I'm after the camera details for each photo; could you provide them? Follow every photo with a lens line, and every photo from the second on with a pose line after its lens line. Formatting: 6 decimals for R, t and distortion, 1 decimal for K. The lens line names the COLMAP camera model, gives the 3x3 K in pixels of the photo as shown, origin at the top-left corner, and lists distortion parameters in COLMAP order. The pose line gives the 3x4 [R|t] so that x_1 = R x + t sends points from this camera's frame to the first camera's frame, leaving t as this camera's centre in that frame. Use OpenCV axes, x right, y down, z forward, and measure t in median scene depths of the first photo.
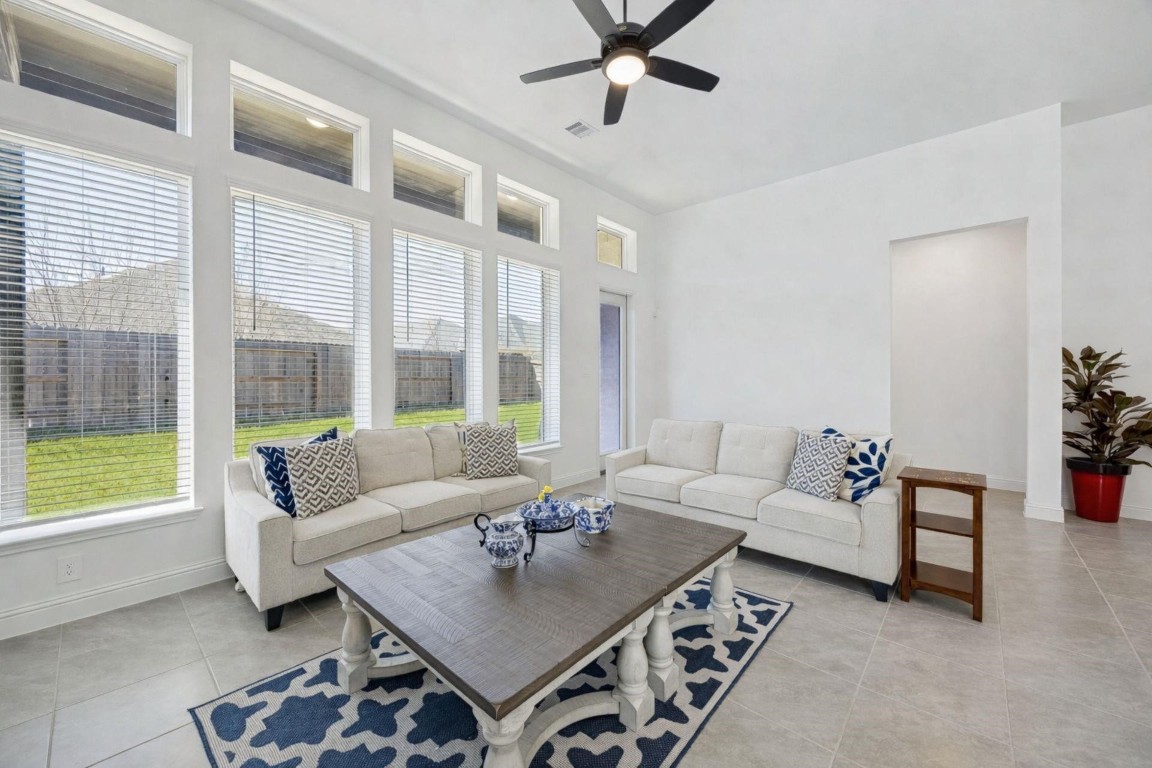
lens RADIAL K [[435.8, 0, 575.3], [0, 435.8, 377.5], [0, 0, 1]] dist [-0.000384, -0.000037]
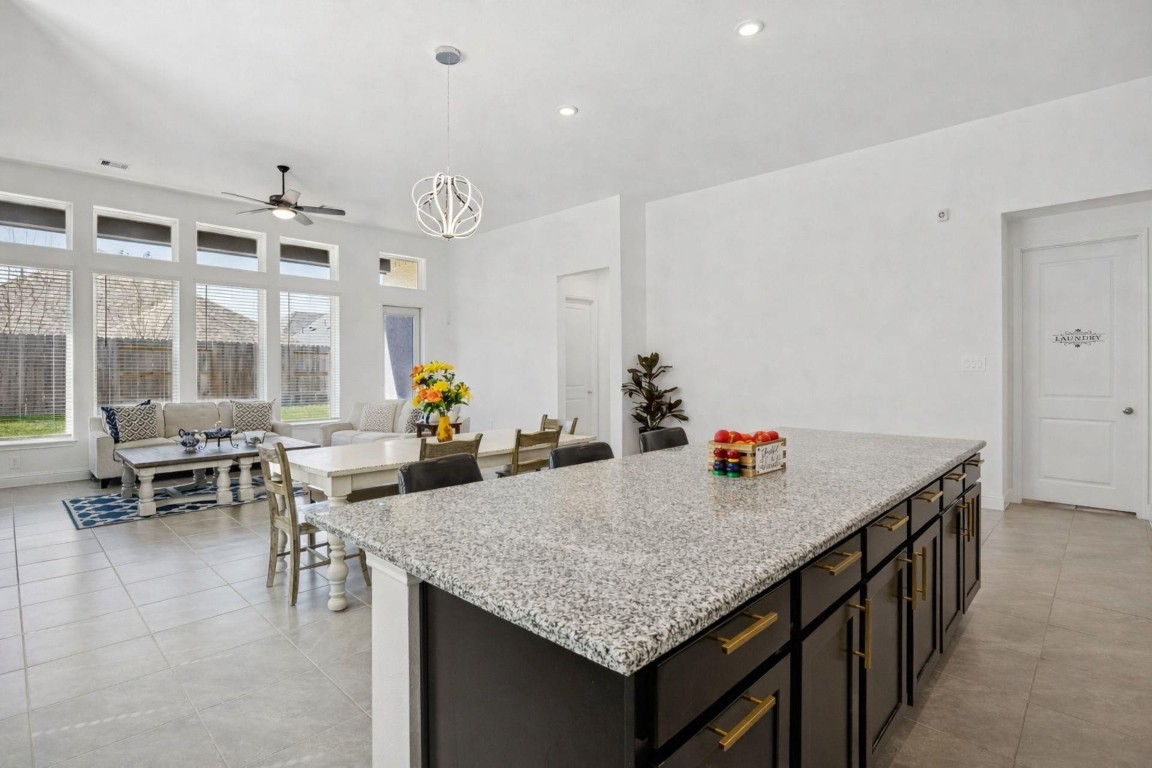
lens RADIAL K [[552.3, 0, 572.8], [0, 552.3, 368.6], [0, 0, 1]] dist [0.000014, -0.000084]
pose [[0.999543, 0.002450, -0.030122, 1.392198], [-0.002504, 0.999995, -0.001765, -0.018992], [0.030117, 0.001840, 0.999545, -1.359310]]
